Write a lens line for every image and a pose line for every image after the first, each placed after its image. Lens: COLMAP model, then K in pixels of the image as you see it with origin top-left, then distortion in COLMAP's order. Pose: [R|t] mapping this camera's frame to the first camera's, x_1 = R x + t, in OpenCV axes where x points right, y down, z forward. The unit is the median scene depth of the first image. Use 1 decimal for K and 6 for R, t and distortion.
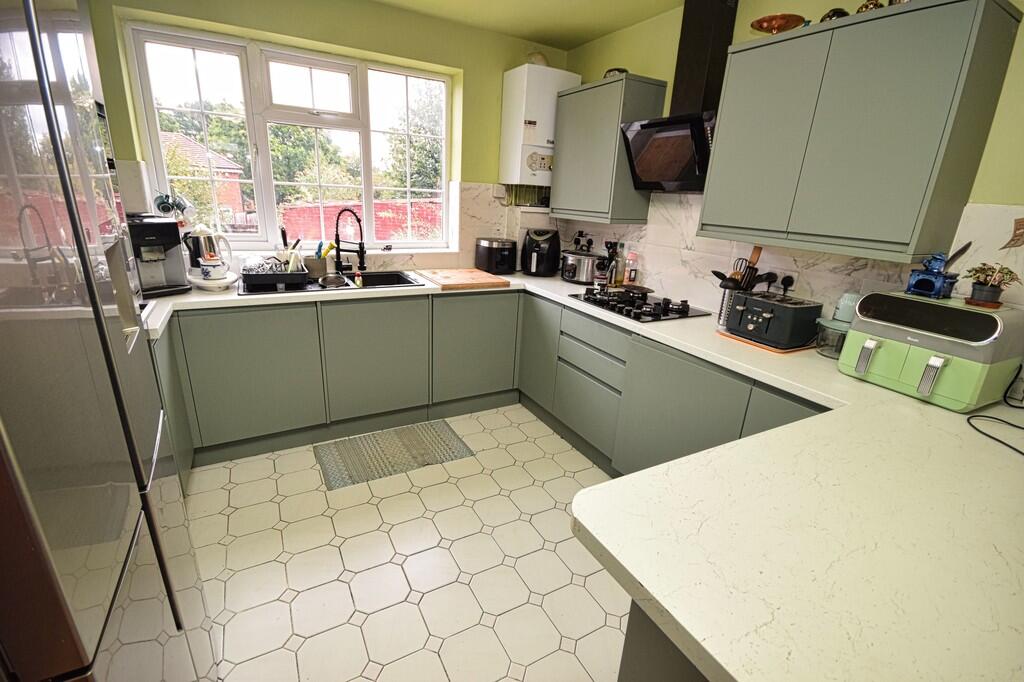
lens RADIAL K [[451.3, 0, 512.0], [0, 451.3, 341.0], [0, 0, 1]] dist [0.013510, -0.017808]
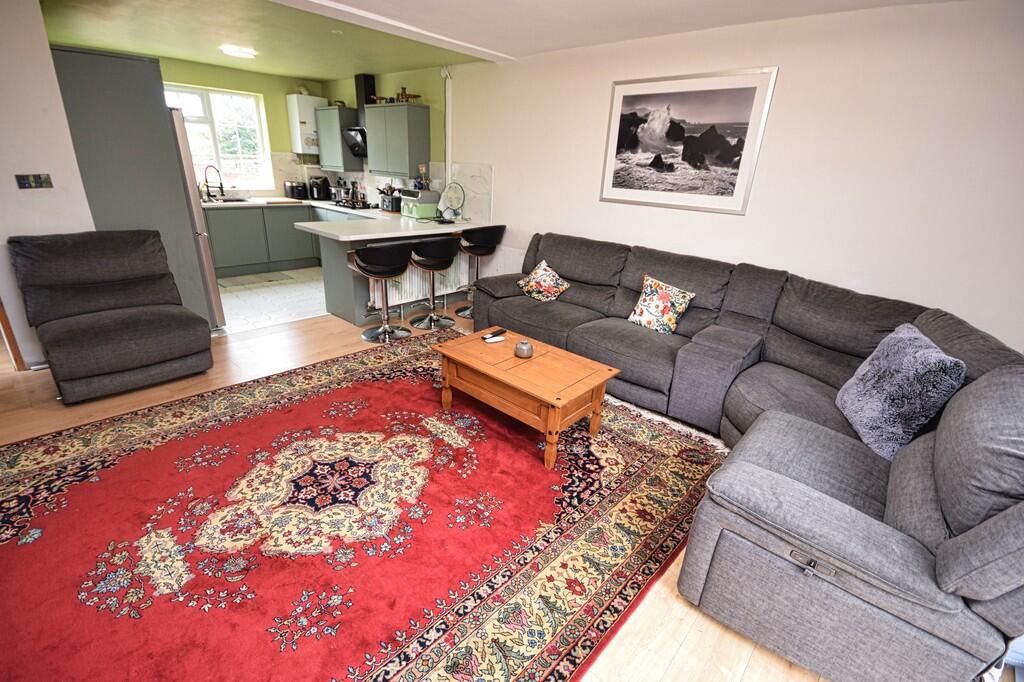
lens RADIAL K [[451.3, 0, 512.0], [0, 451.3, 341.0], [0, 0, 1]] dist [0.013510, -0.017808]
pose [[0.949303, -0.118834, 0.291037, 0.219348], [0.097386, 0.991423, 0.087156, 0.403049], [-0.298898, -0.054394, 0.952734, -1.261693]]
